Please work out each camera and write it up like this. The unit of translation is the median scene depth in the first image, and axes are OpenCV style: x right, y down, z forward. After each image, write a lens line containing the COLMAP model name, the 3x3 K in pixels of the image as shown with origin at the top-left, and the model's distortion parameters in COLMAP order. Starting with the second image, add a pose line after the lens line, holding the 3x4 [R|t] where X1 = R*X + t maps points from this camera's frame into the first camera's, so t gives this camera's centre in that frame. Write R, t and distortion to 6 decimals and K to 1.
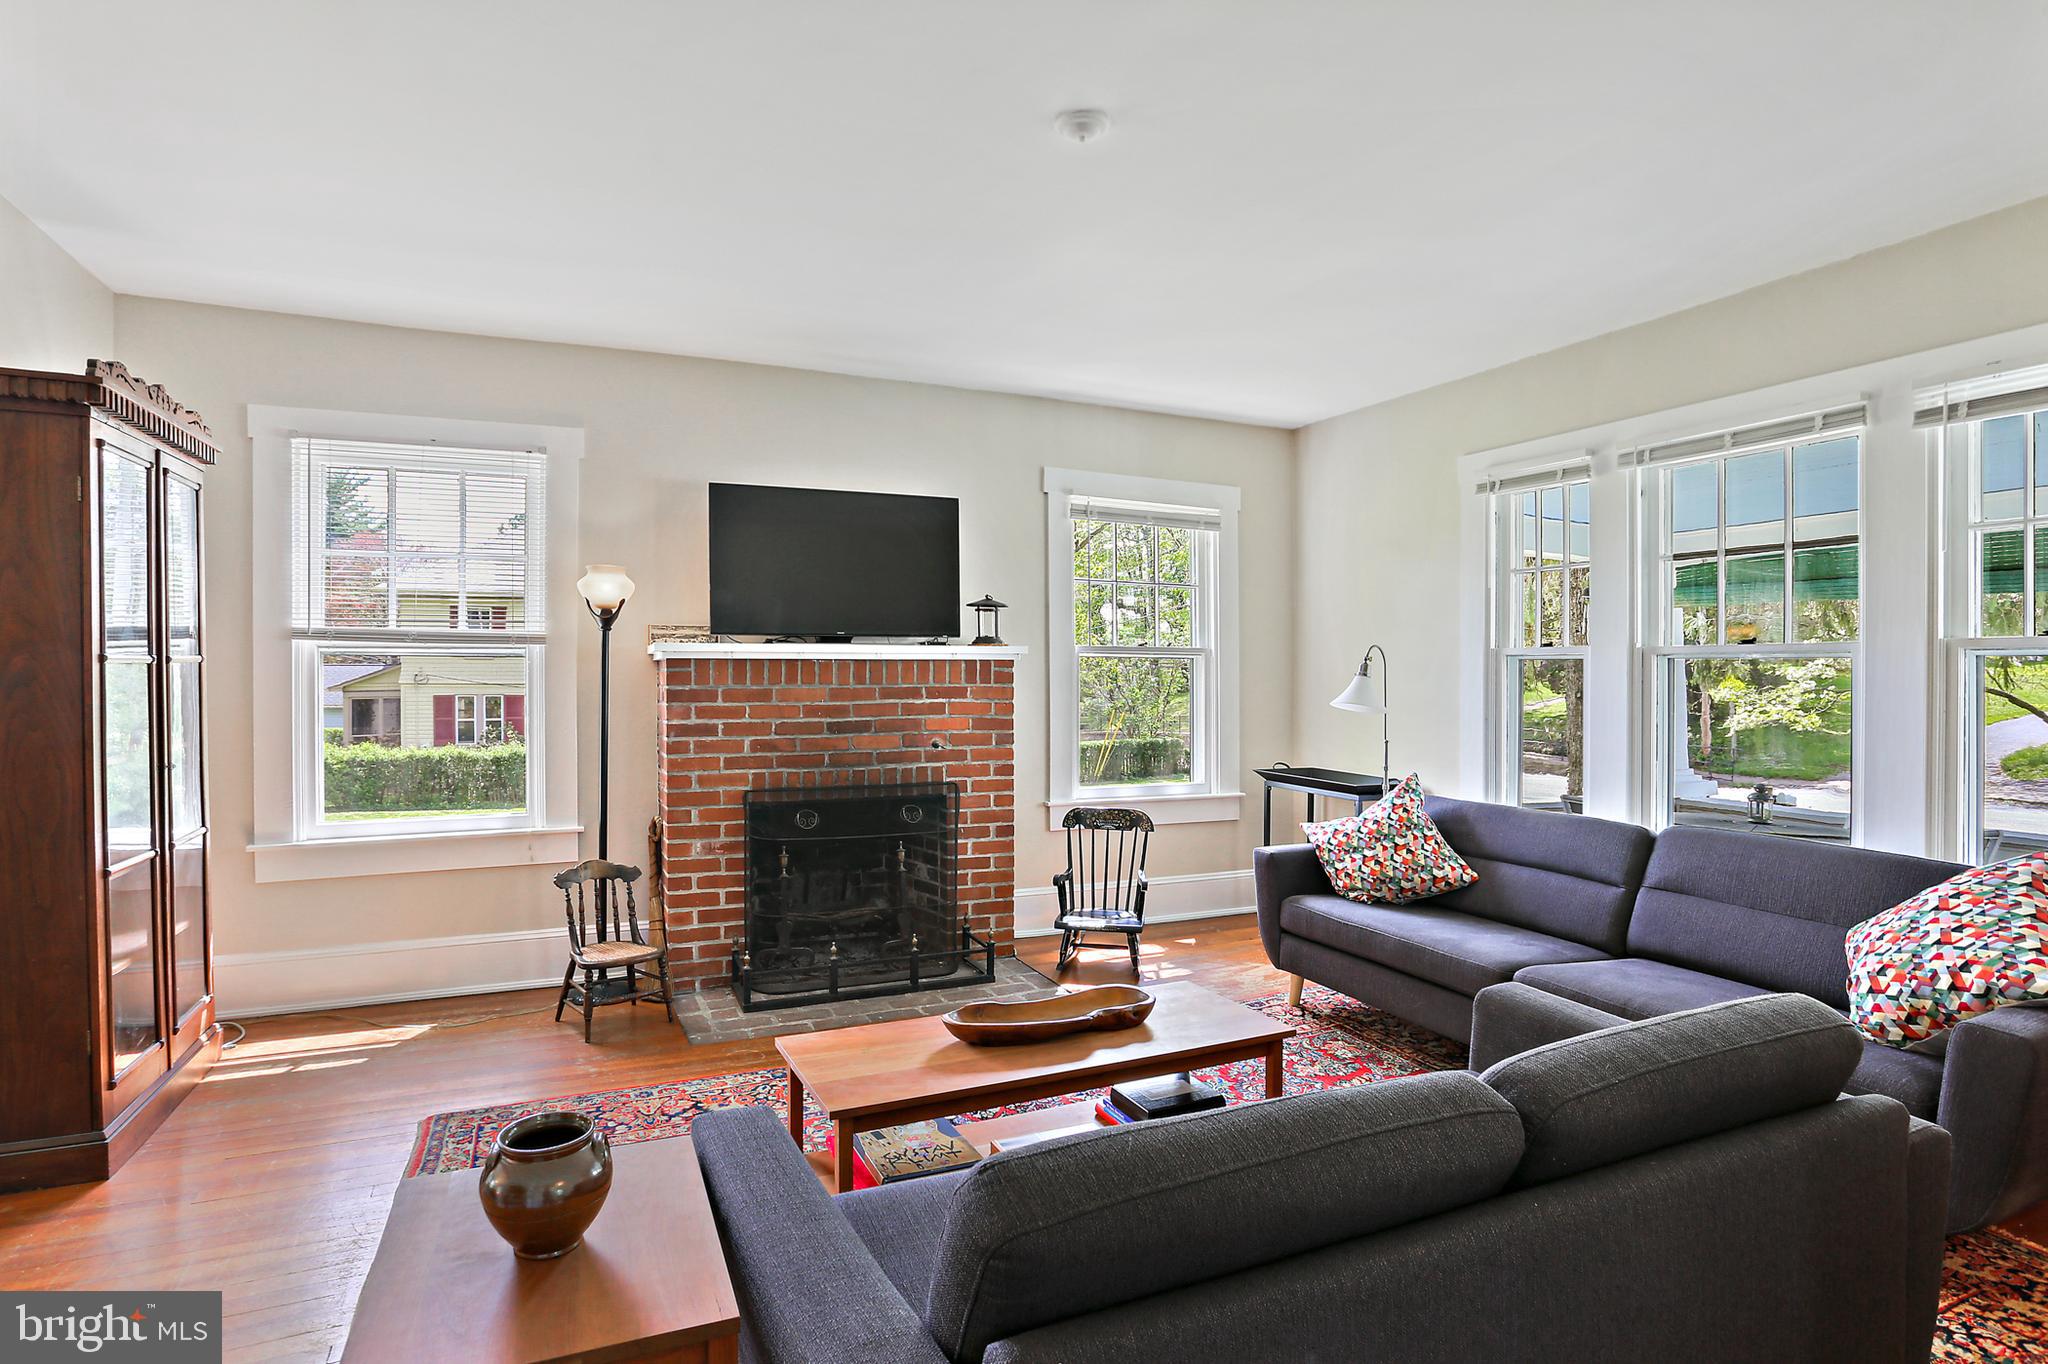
lens RADIAL K [[1025.2, 0, 1024.0], [0, 1025.2, 682.0], [0, 0, 1]] dist [-0.001025, -0.000137]
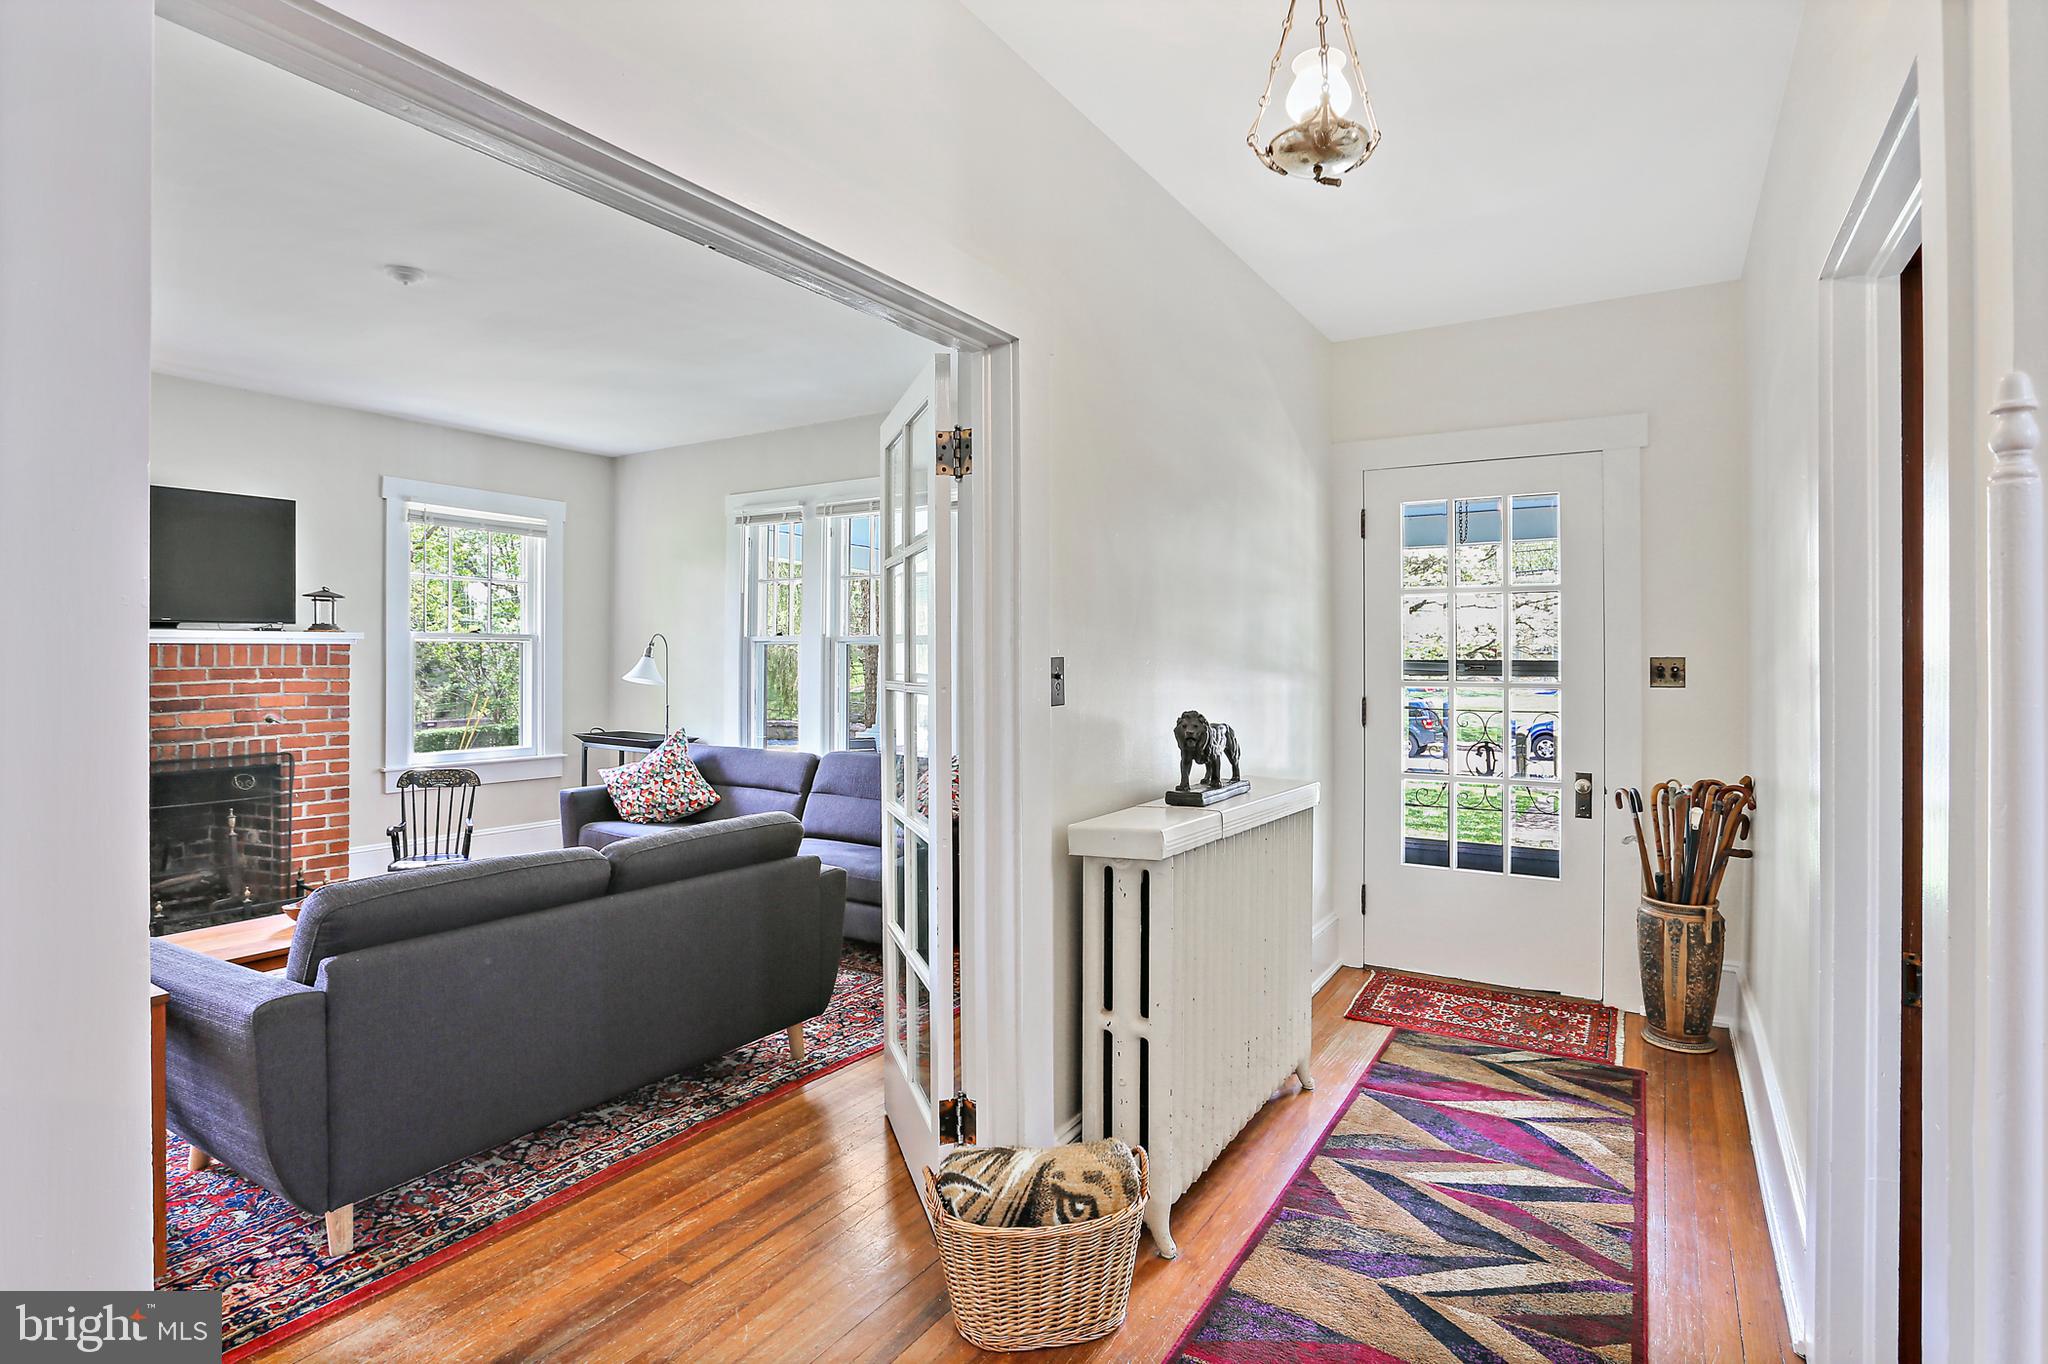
lens RADIAL K [[1137.5, 0, 1026.7], [0, 1137.5, 629.5], [0, 0, 1]] dist [-0.059927, 0.038472]
pose [[0.865545, 0.008081, 0.500766, 0.018830], [0.007806, 0.999531, -0.029622, 0.005189], [-0.500770, 0.029548, 0.865076, -0.470844]]
